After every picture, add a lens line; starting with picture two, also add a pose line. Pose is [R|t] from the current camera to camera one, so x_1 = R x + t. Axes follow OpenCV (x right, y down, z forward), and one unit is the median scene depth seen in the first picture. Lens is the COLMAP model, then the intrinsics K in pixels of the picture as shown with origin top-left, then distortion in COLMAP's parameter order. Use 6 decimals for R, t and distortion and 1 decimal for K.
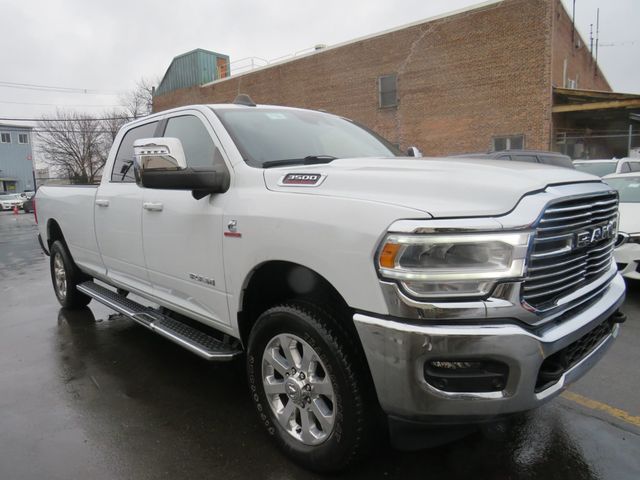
lens RADIAL K [[457.4, 0, 306.1], [0, 457.4, 240.7], [0, 0, 1]] dist [-0.065597, 0.042165]
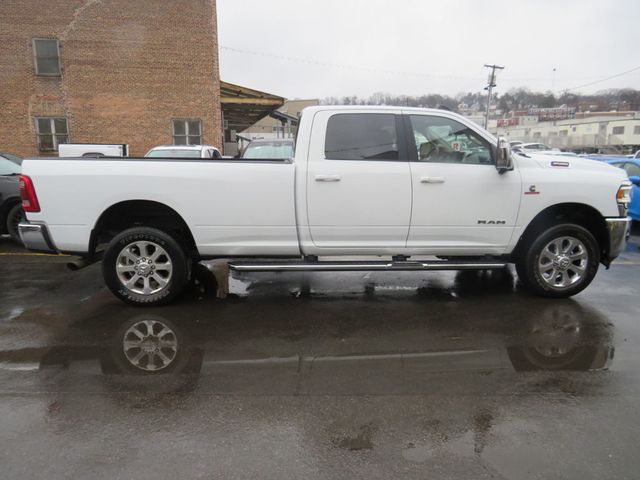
lens RADIAL K [[457.4, 0, 306.1], [0, 457.4, 240.7], [0, 0, 1]] dist [-0.065597, 0.042165]
pose [[0.641919, -0.113593, 0.758312, -0.245204], [0.077938, 0.993510, 0.082850, -0.004850], [-0.762801, 0.005919, 0.646606, 0.055777]]
